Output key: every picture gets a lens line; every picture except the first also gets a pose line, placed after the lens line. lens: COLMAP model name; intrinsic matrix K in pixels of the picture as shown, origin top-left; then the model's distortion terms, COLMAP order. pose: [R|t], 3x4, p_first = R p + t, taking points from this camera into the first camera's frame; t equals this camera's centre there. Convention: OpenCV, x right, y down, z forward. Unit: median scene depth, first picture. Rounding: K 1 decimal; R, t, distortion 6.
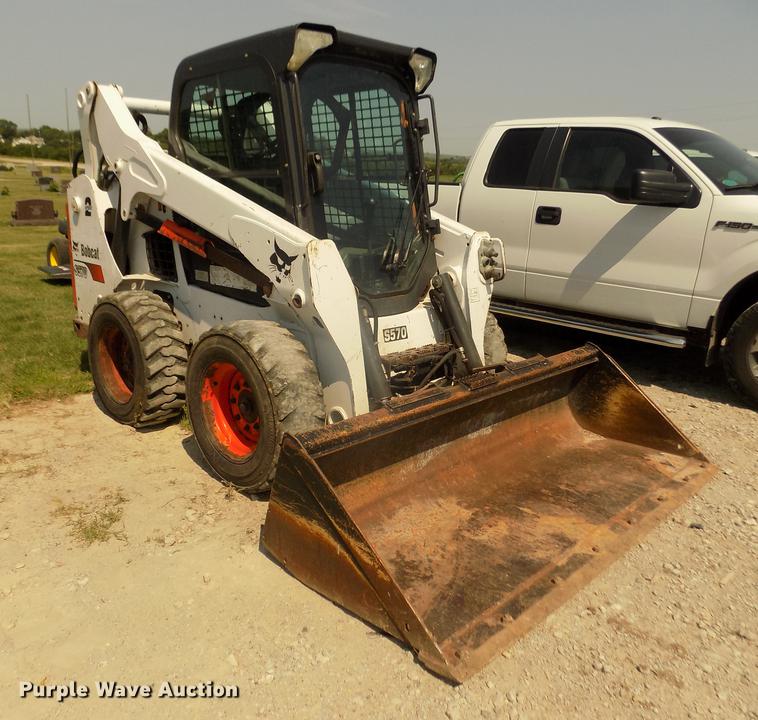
lens RADIAL K [[707.4, 0, 405.6], [0, 707.4, 381.9], [0, 0, 1]] dist [-0.038862, 0.008447]
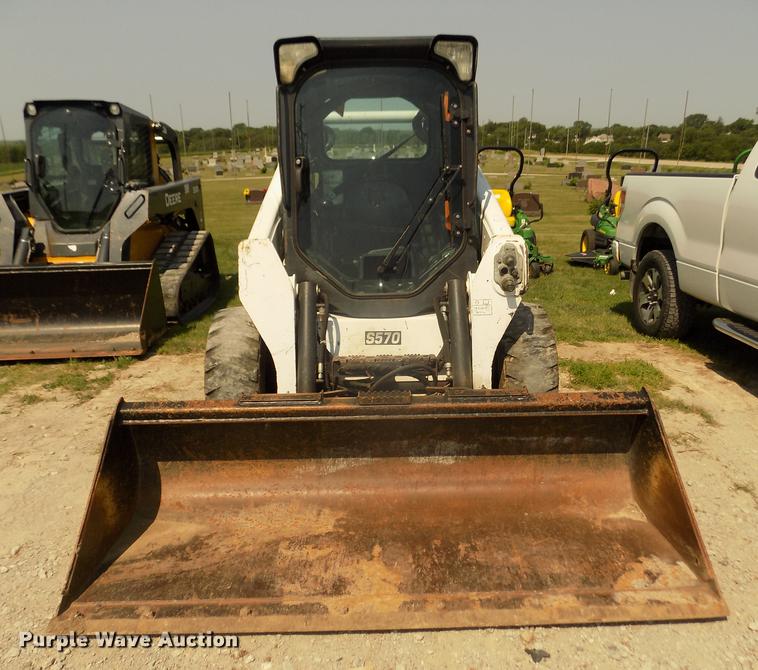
lens RADIAL K [[705.9, 0, 392.3], [0, 705.9, 369.2], [0, 0, 1]] dist [-0.026086, -0.007225]
pose [[0.680176, 0.160440, -0.715276, 0.735883], [-0.165294, 0.984193, 0.063576, -0.094759], [0.714170, 0.074988, 0.695944, 0.359684]]
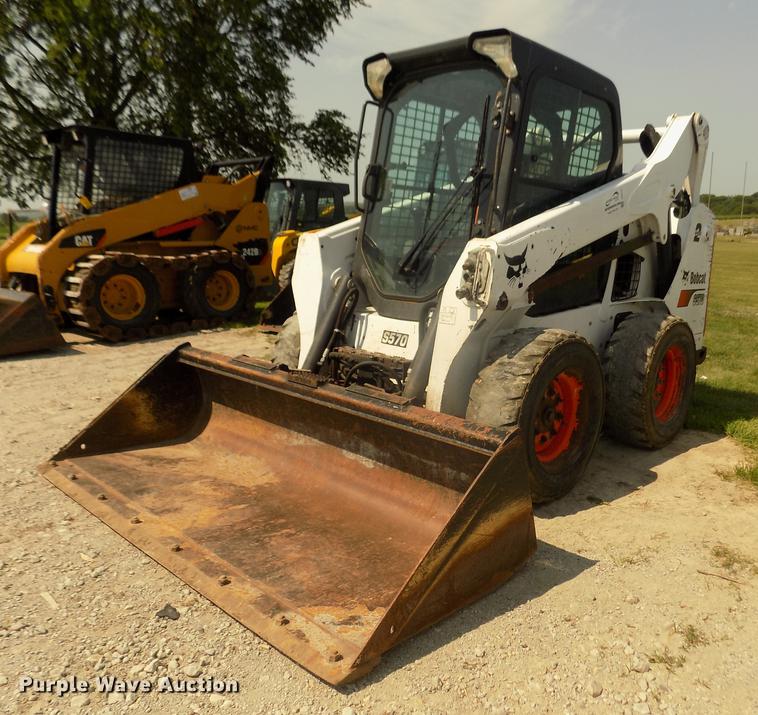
lens RADIAL K [[707.4, 0, 405.6], [0, 707.4, 379.4], [0, 0, 1]] dist [-0.038862, 0.008447]
pose [[-0.060319, 0.170019, -0.983593, 1.006085], [-0.301995, 0.936099, 0.180329, -0.206955], [0.951399, 0.307917, -0.005119, 1.099886]]
